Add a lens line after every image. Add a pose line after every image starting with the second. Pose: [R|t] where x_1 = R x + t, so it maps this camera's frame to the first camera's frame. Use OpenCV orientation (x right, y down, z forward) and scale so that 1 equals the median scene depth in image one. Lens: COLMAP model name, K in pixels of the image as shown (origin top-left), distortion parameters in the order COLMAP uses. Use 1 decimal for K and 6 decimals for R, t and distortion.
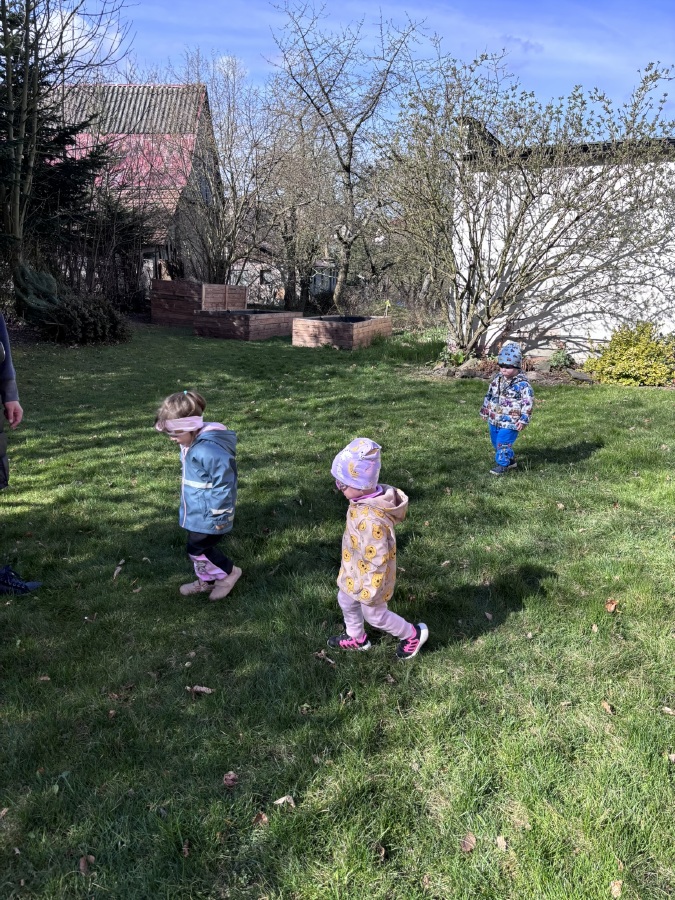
lens RADIAL K [[691.8, 0, 337.5], [0, 691.8, 450.0], [0, 0, 1]] dist [0.072111, -0.098556]
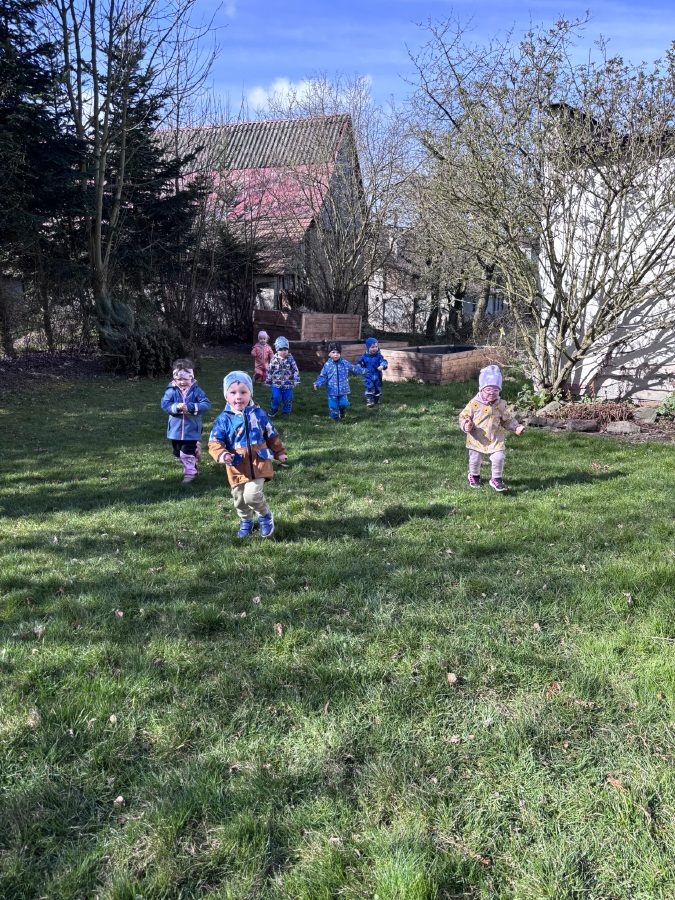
lens RADIAL K [[683.2, 0, 334.6], [0, 683.2, 443.6], [0, 0, 1]] dist [0.066458, -0.087080]
pose [[0.961150, 0.039818, -0.273139, 0.165066], [-0.052029, 0.997937, -0.037610, -0.039450], [0.271078, 0.050360, 0.961239, 0.174603]]
